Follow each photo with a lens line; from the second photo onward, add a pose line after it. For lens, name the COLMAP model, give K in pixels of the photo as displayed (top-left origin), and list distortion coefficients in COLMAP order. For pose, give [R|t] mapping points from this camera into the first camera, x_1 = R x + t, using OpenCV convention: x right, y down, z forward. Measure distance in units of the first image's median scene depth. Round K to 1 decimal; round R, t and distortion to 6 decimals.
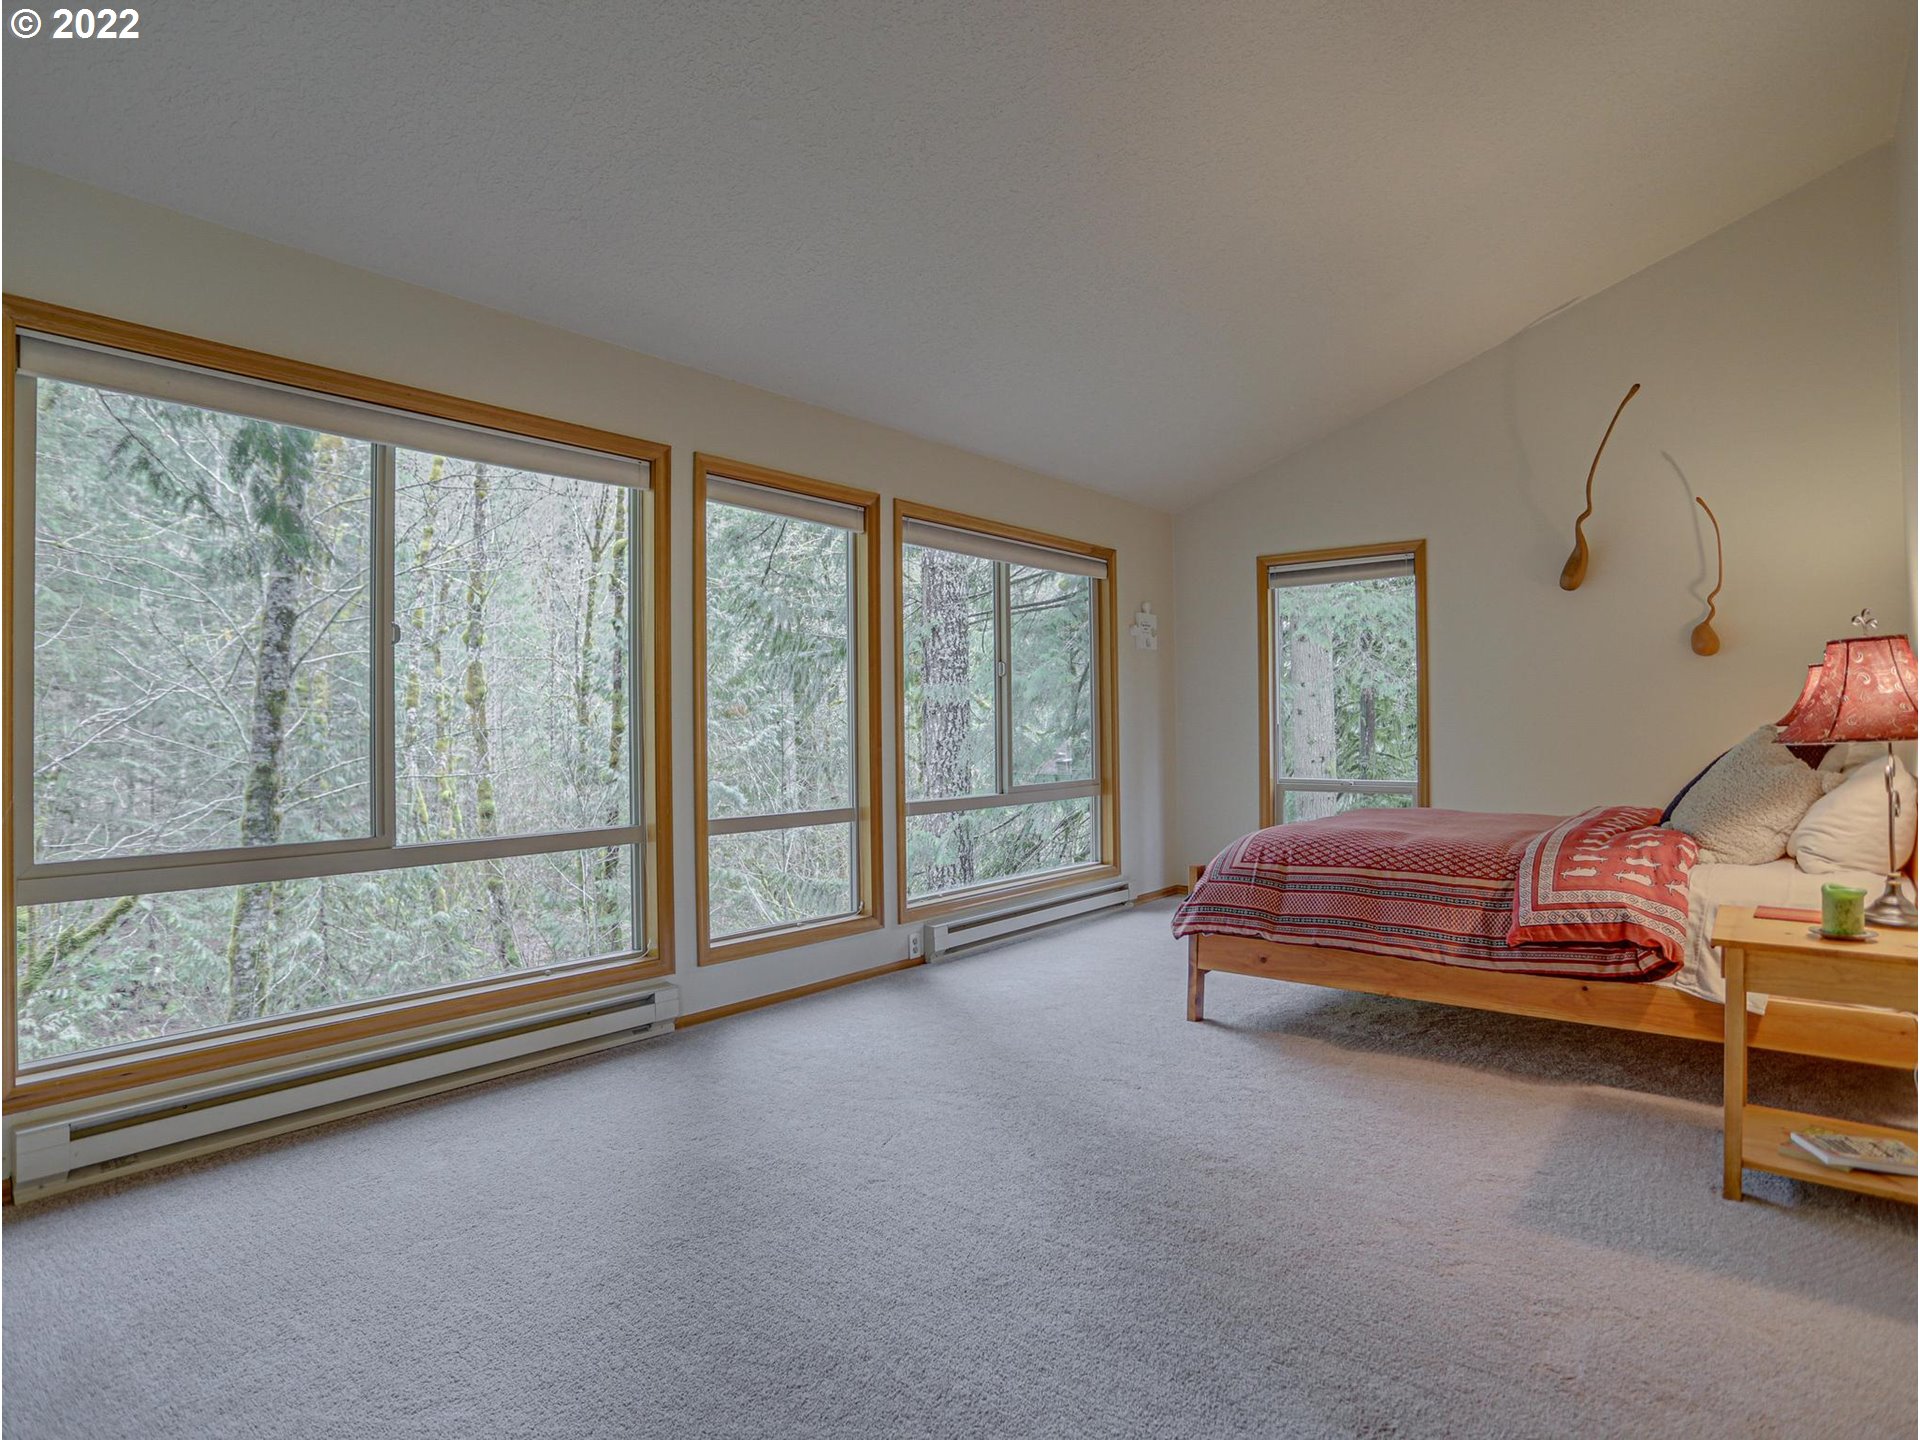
lens RADIAL K [[1053.4, 0, 958.8], [0, 1053.4, 714.3], [0, 0, 1]] dist [-0.056219, 0.024869]
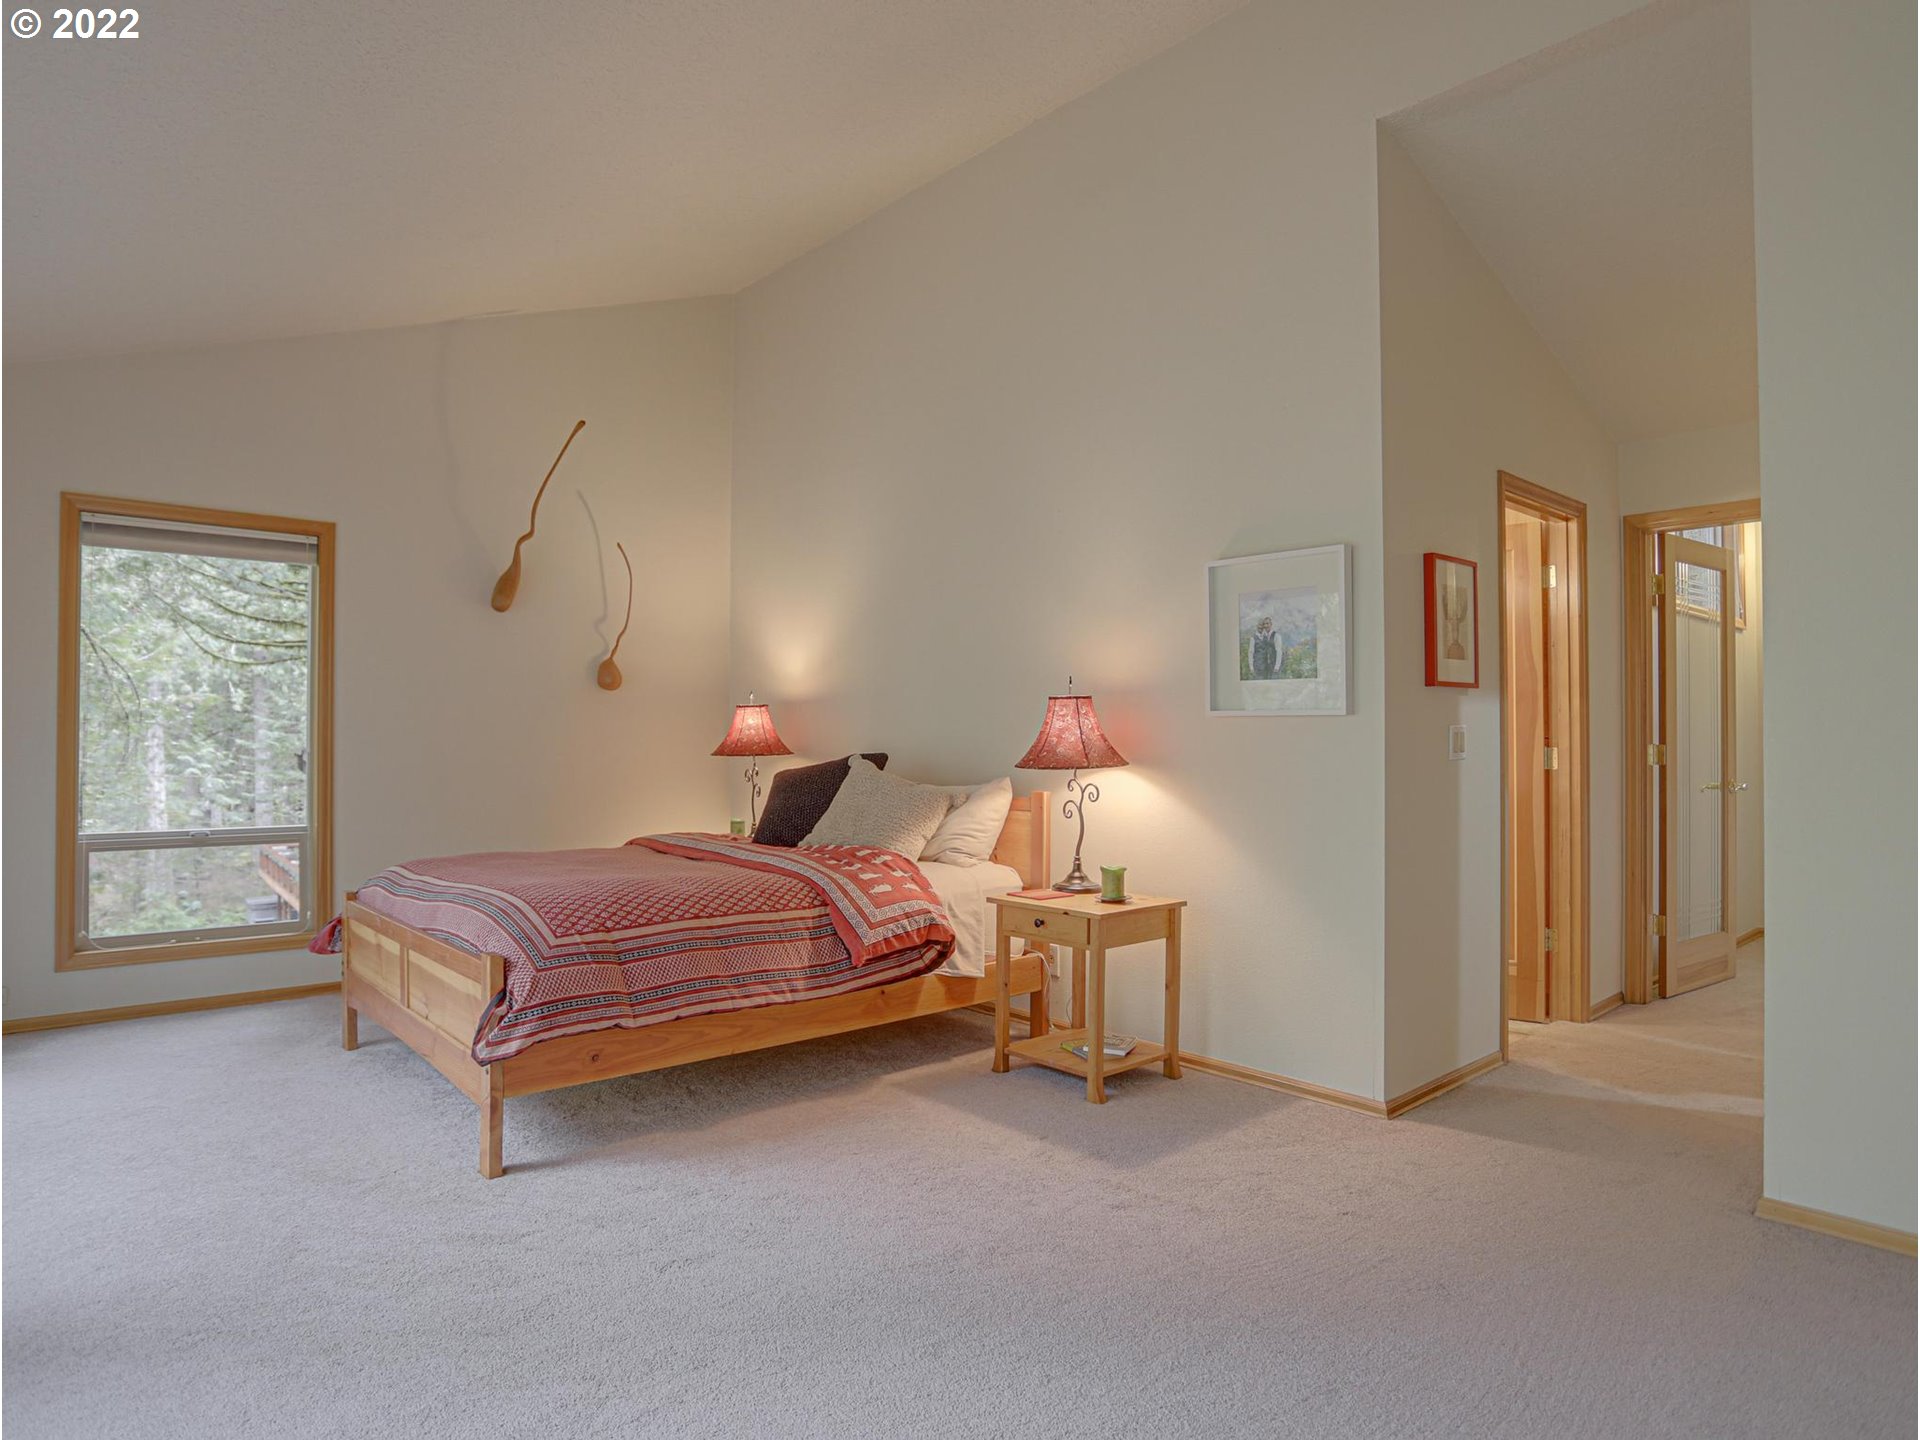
lens RADIAL K [[1139.5, 0, 912.1], [0, 1139.5, 731.6], [0, 0, 1]] dist [-0.076000, 0.044157]
pose [[0.175386, 0.020256, 0.984291, -0.566861], [-0.011966, 0.999758, -0.018442, 0.006493], [-0.984427, -0.008543, 0.175586, 0.717068]]
